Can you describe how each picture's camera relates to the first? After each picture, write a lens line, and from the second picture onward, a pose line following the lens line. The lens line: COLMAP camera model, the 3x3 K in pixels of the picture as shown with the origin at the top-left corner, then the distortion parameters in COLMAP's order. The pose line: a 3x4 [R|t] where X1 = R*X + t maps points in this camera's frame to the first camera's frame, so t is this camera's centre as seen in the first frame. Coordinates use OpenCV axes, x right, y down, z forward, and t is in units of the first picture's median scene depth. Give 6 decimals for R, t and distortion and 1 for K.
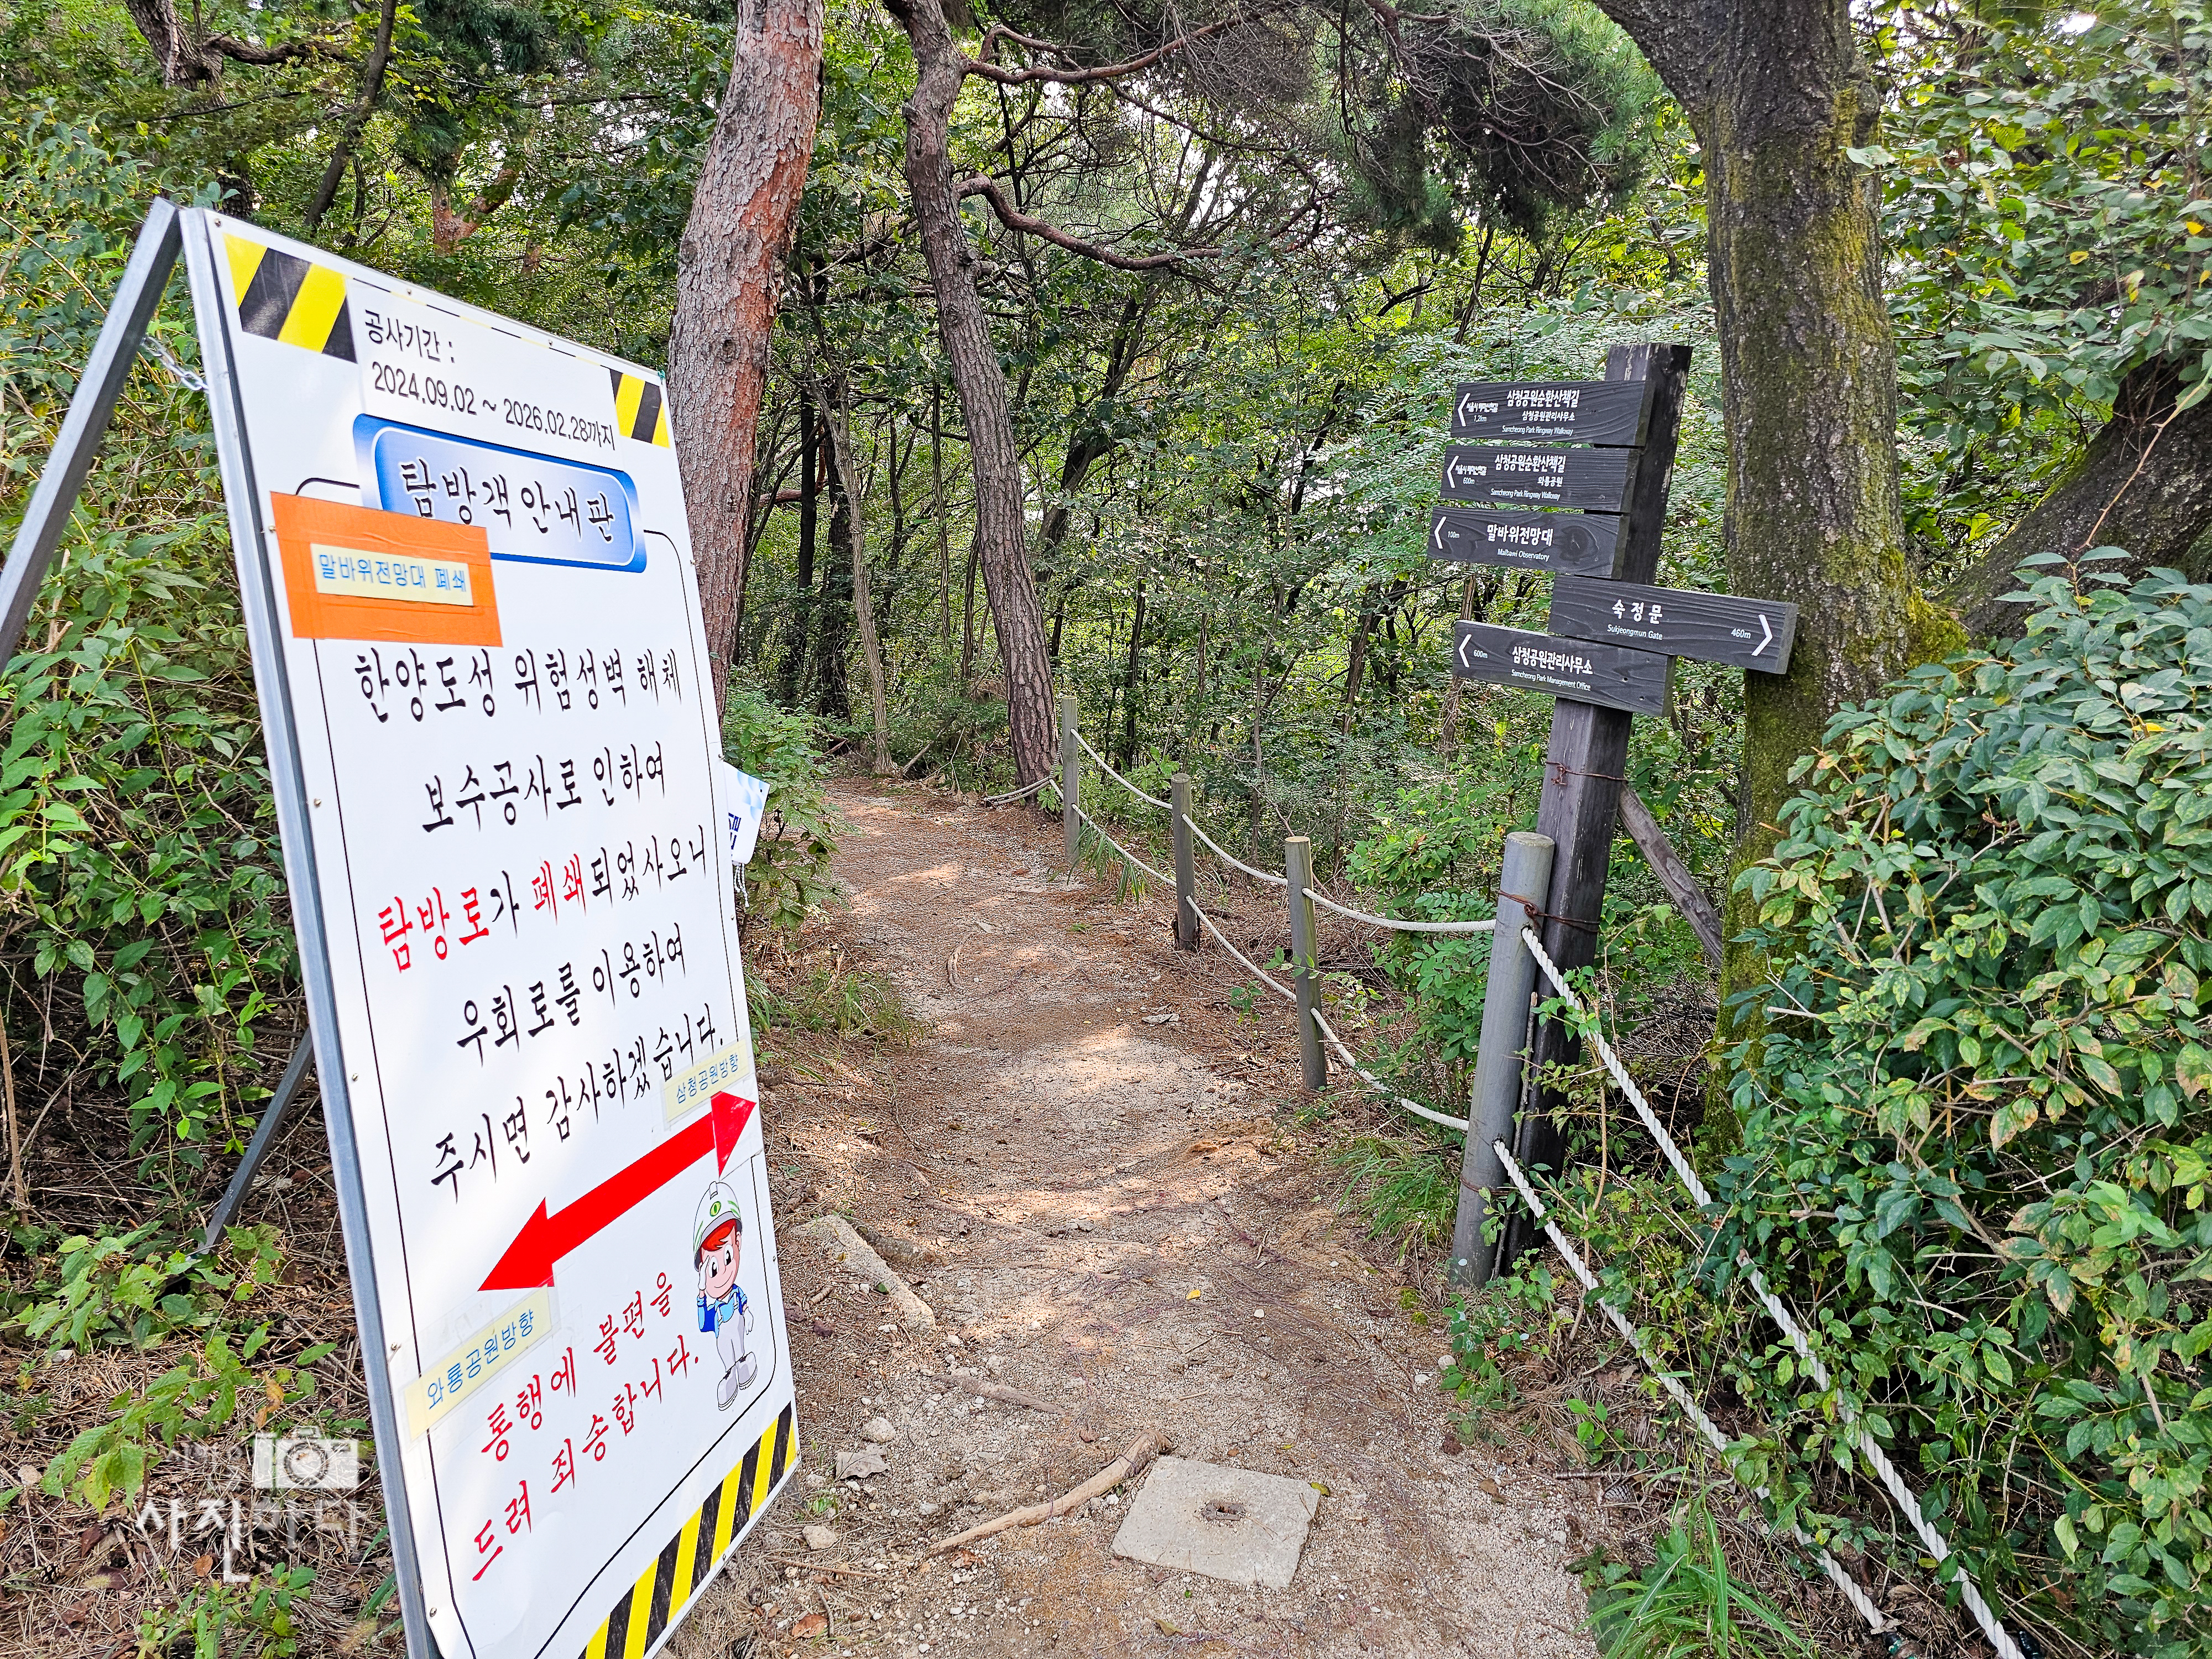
lens RADIAL K [[1478.4, 0, 1106.0], [0, 1478.4, 829.5], [0, 0, 1]] dist [0.036338, -0.000651]
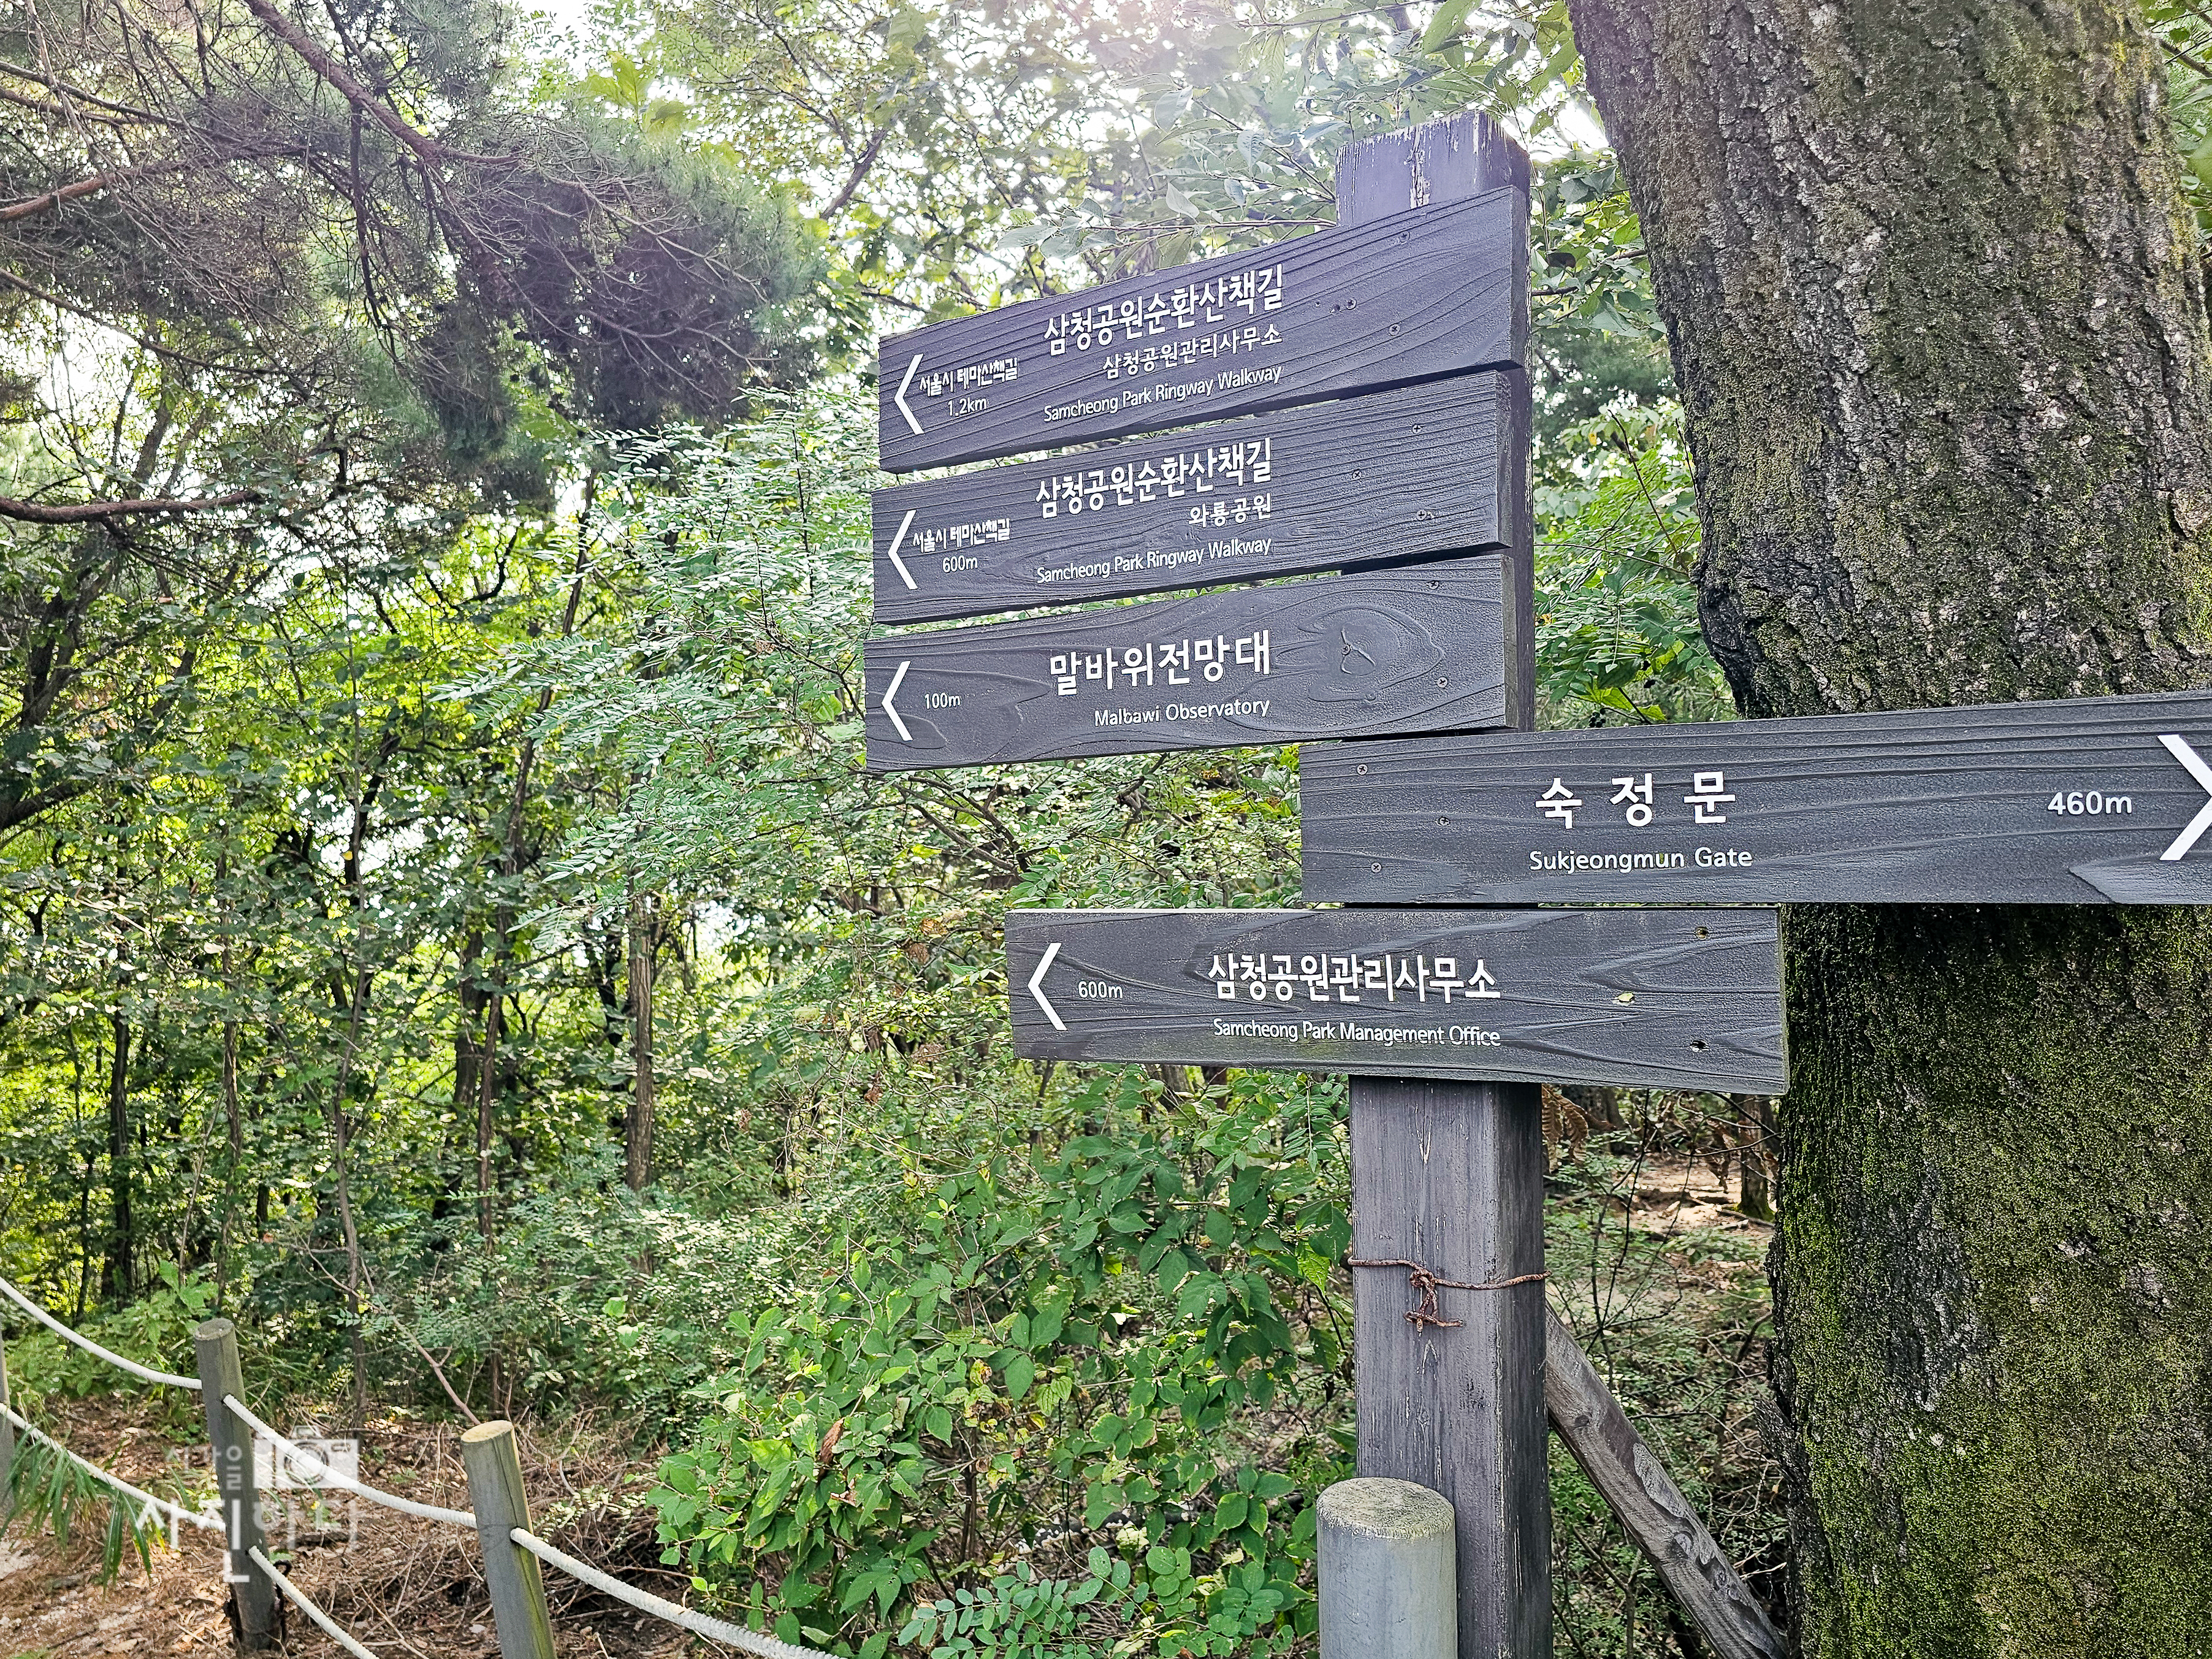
lens RADIAL K [[1807.1, 0, 1106.0], [0, 1807.1, 829.5], [0, 0, 1]] dist [0.059109, 0.002497]
pose [[0.864322, -0.082204, 0.496175, 0.037778], [0.192589, 0.965452, -0.175534, -0.081520], [-0.464604, 0.247275, 0.850293, 0.636920]]
